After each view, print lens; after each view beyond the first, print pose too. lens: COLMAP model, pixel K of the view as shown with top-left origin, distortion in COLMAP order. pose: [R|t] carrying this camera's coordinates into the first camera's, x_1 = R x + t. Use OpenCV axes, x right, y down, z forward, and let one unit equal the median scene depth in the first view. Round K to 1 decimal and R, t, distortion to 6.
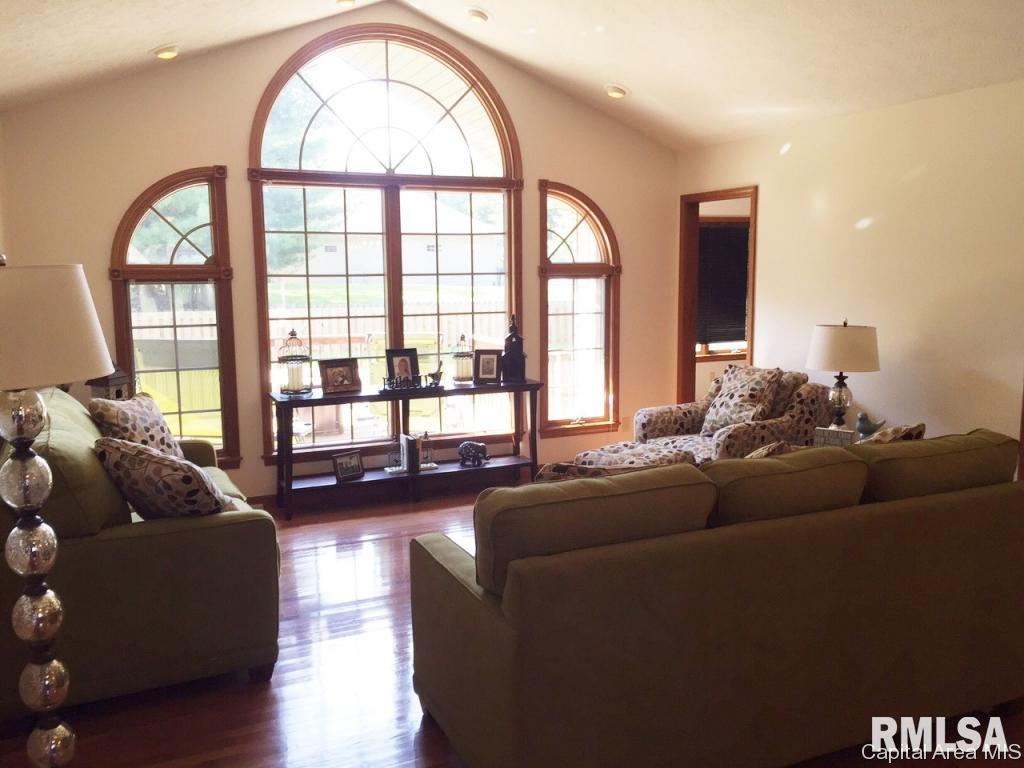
lens RADIAL K [[872.9, 0, 512.0], [0, 872.9, 384.0], [0, 0, 1]] dist [0.074210, -0.091968]
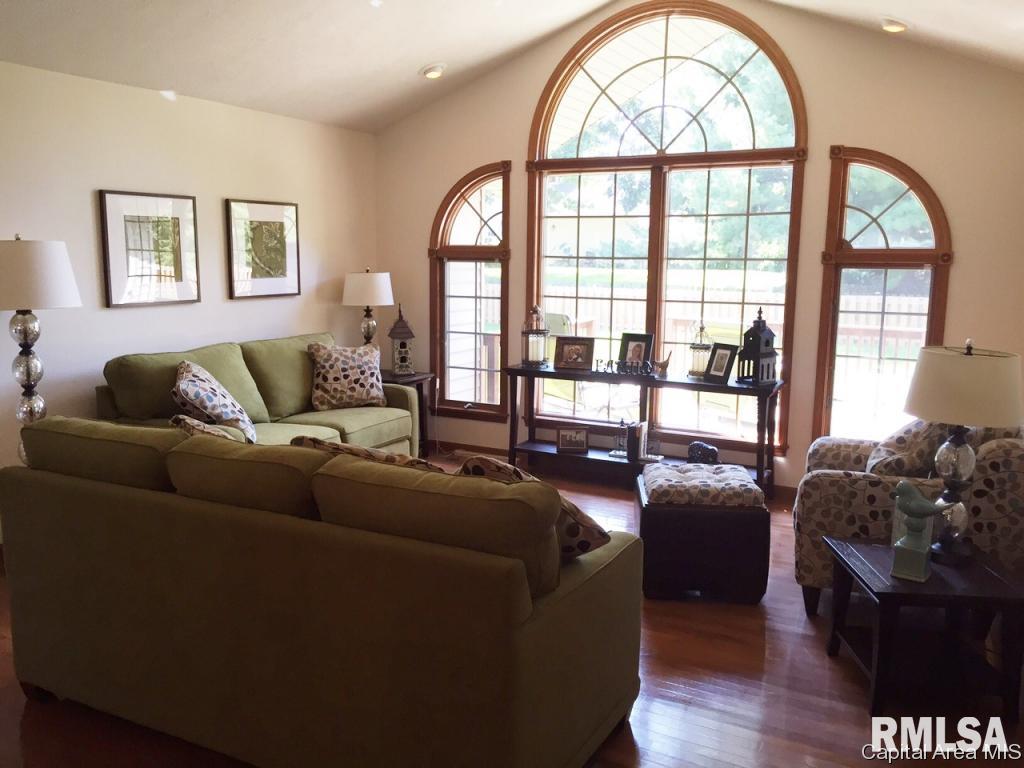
lens RADIAL K [[872.9, 0, 512.0], [0, 872.9, 384.0], [0, 0, 1]] dist [0.074210, -0.091968]
pose [[0.610510, 0.134437, -0.780515, 0.567469], [-0.119957, 0.989815, 0.076658, -0.043126], [0.782871, 0.046828, 0.620419, 0.283957]]
